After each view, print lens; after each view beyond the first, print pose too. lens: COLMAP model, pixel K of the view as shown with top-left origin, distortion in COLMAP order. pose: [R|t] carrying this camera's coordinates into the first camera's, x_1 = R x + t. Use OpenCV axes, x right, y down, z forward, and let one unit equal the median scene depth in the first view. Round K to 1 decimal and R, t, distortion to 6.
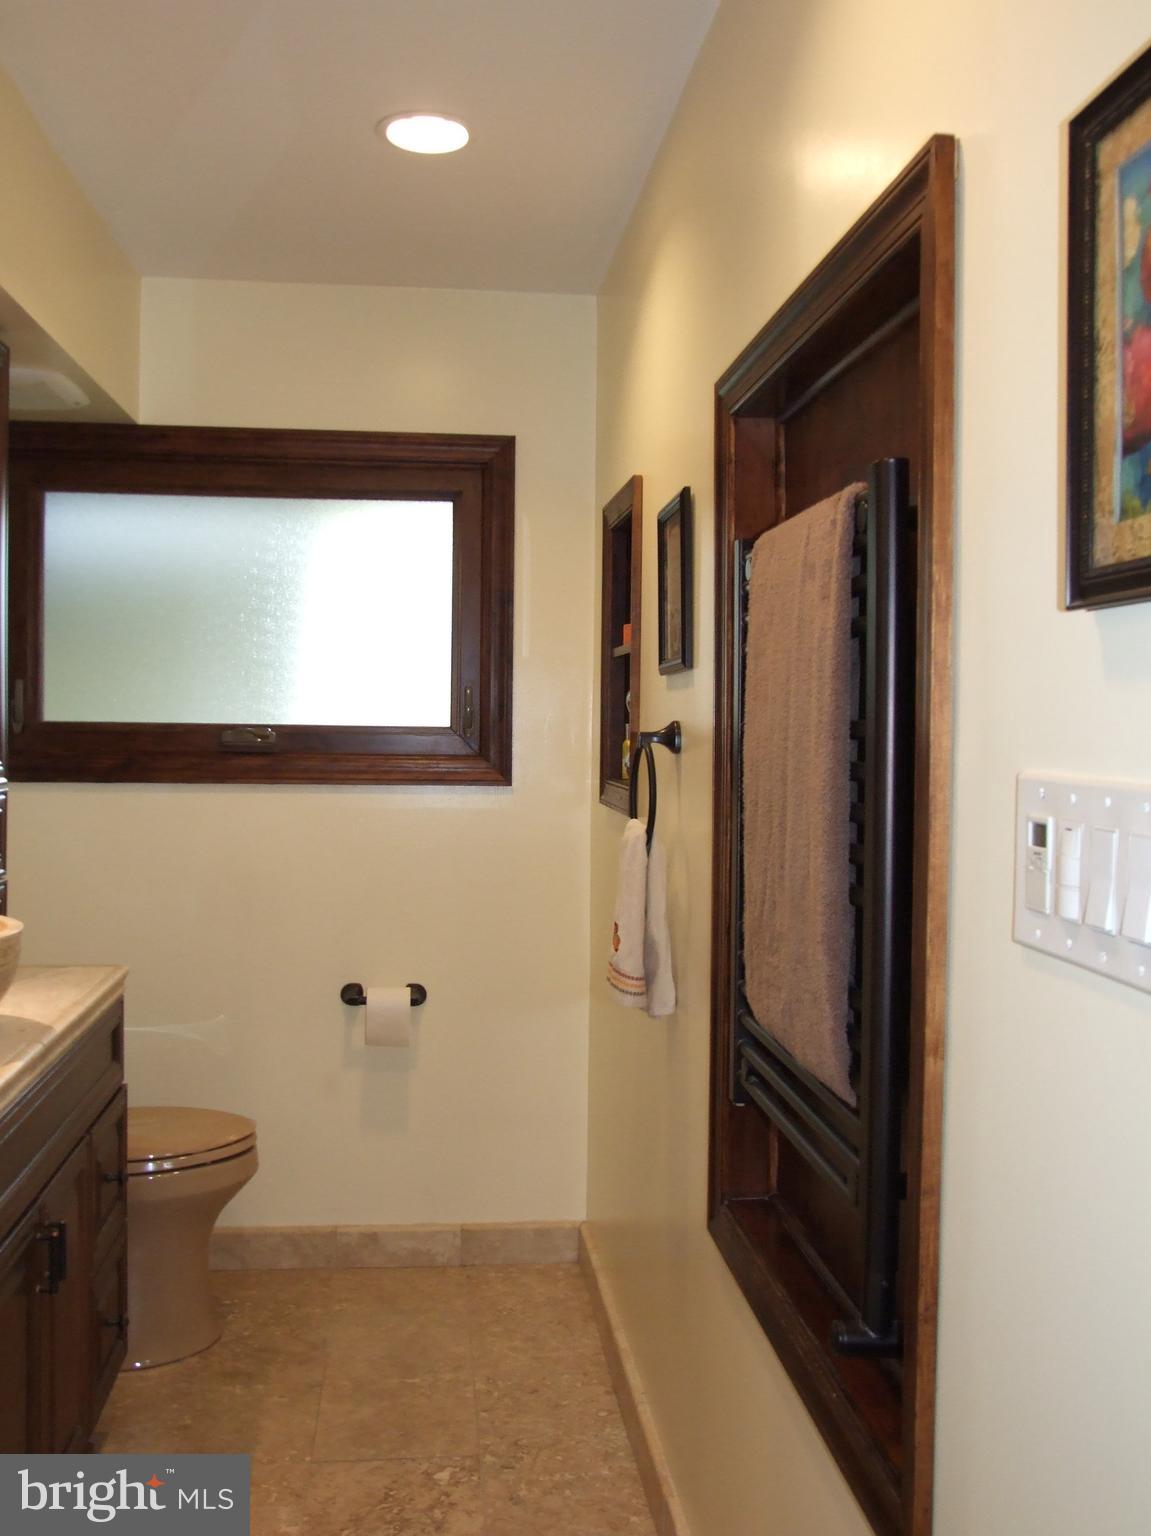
lens RADIAL K [[1478.1, 0, 575.0], [0, 1478.1, 767.1], [0, 0, 1]] dist [0.009278, 0.000000]
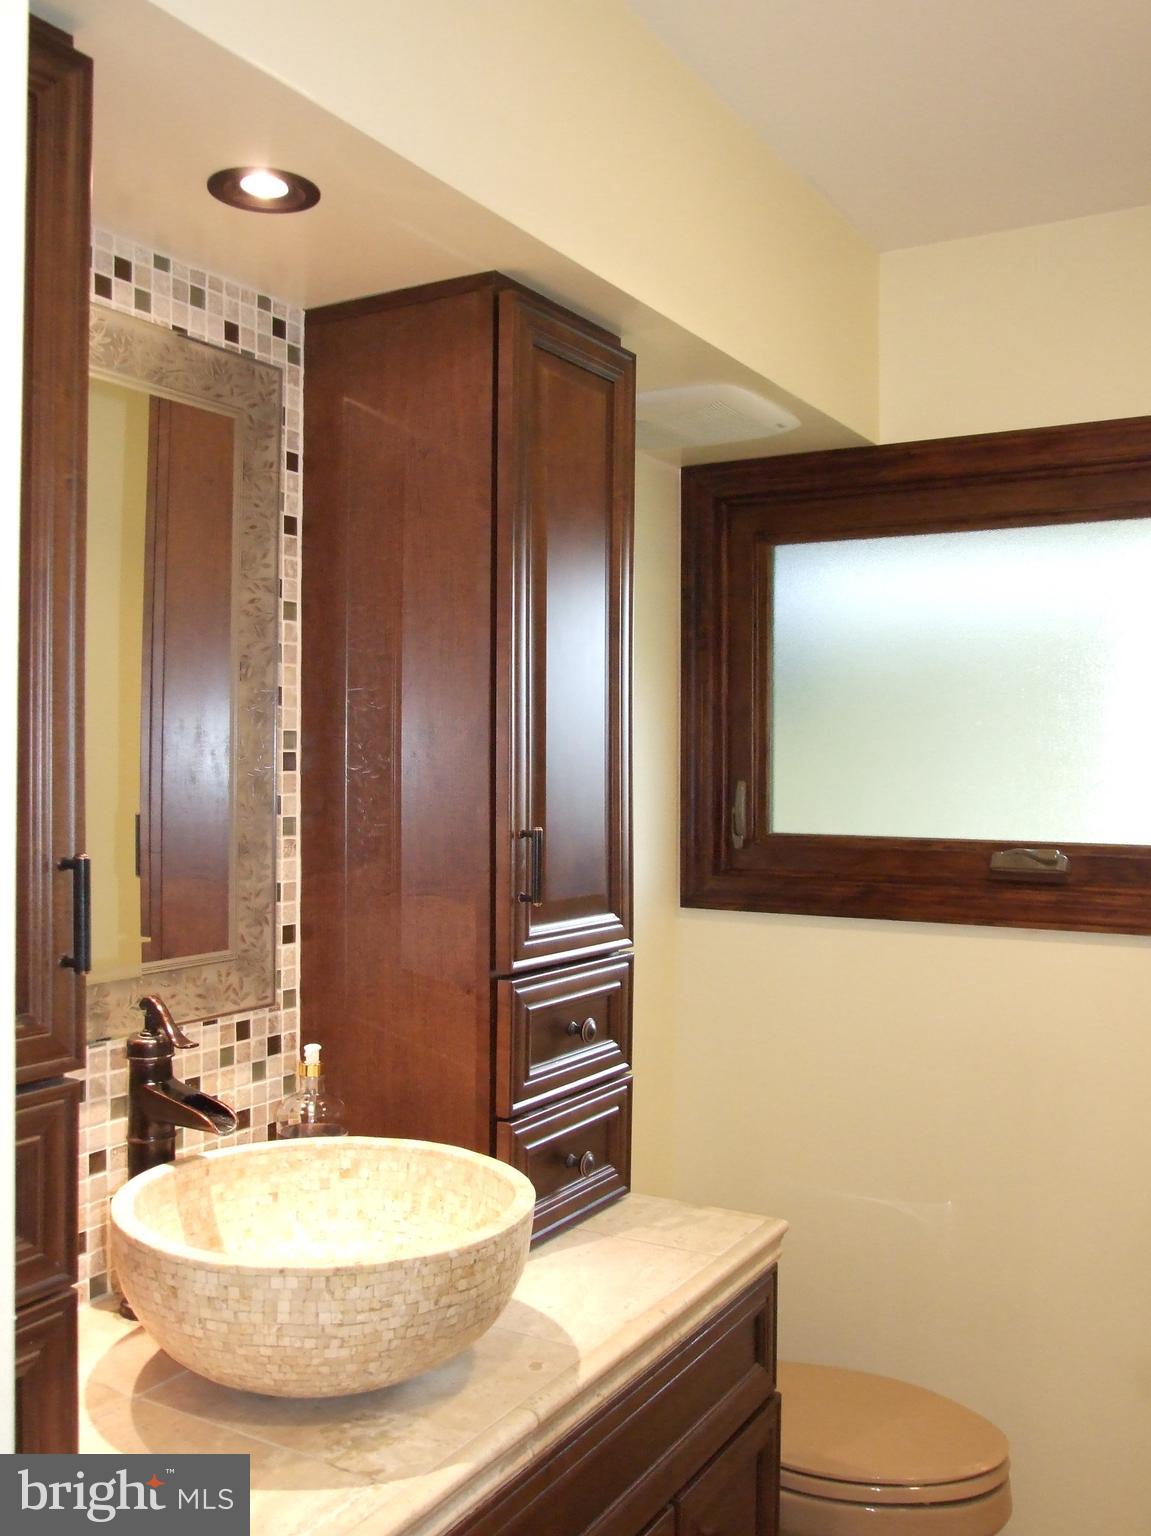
lens RADIAL K [[1478.1, 0, 575.9], [0, 1478.1, 767.5], [0, 0, 1]] dist [0.009278, 0.000000]
pose [[0.814096, -0.004095, -0.580715, 0.016279], [-0.011522, 0.999664, -0.023201, -0.047507], [0.580616, 0.025578, 0.813776, 0.298991]]
